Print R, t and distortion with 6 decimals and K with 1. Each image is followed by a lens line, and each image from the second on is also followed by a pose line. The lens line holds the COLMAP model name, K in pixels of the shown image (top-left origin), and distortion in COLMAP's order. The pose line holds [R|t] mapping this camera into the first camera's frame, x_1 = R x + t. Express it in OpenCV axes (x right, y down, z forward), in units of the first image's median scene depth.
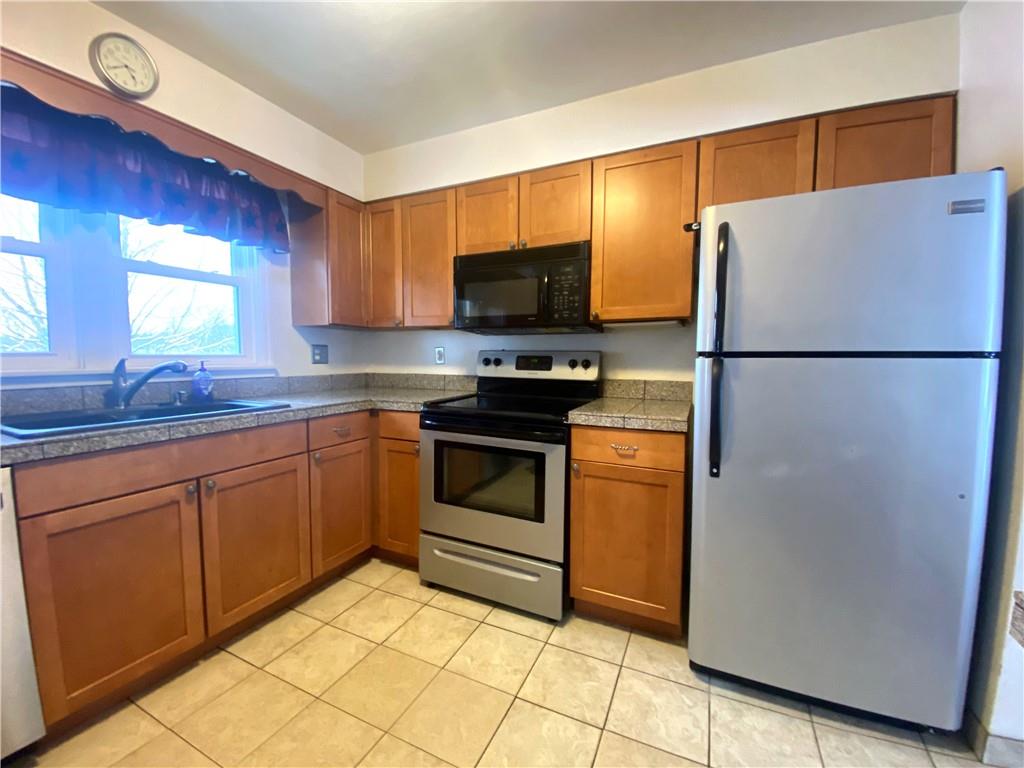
lens RADIAL K [[415.7, 0, 509.5], [0, 415.7, 384.2], [0, 0, 1]] dist [0.019519, -0.019626]
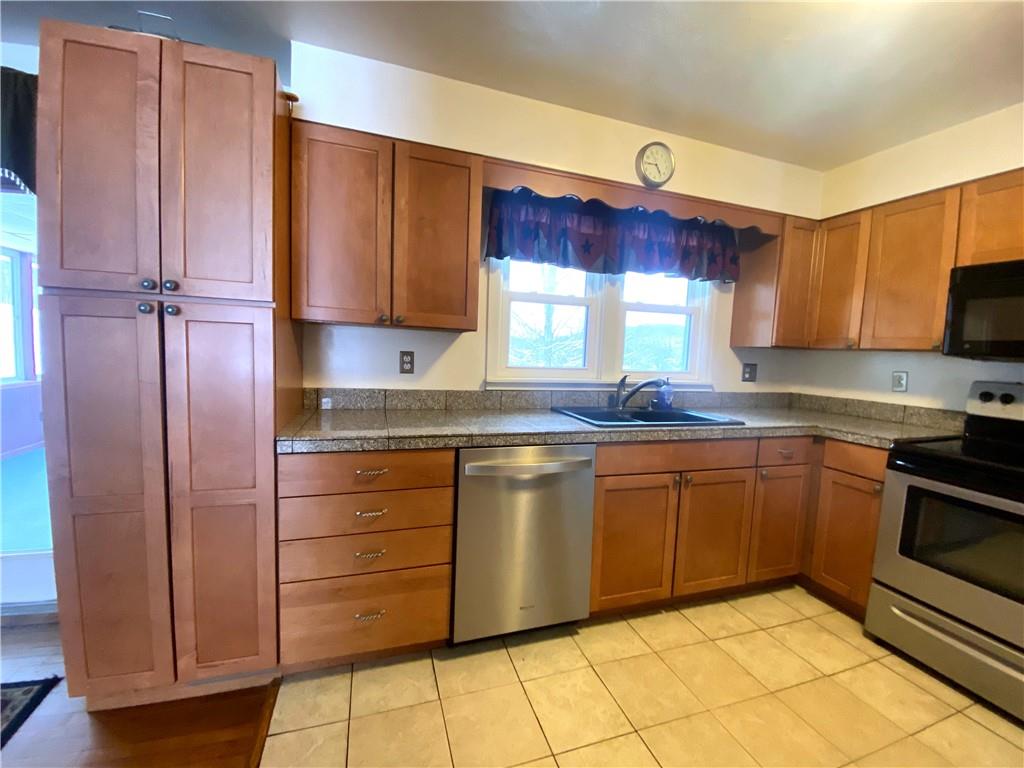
lens RADIAL K [[415.7, 0, 509.5], [0, 415.7, 384.2], [0, 0, 1]] dist [0.019519, -0.019626]
pose [[0.689981, 0.082908, -0.719063, -0.146096], [-0.087167, 0.995706, 0.031164, -0.029994], [0.718560, 0.041176, 0.694245, -0.214971]]
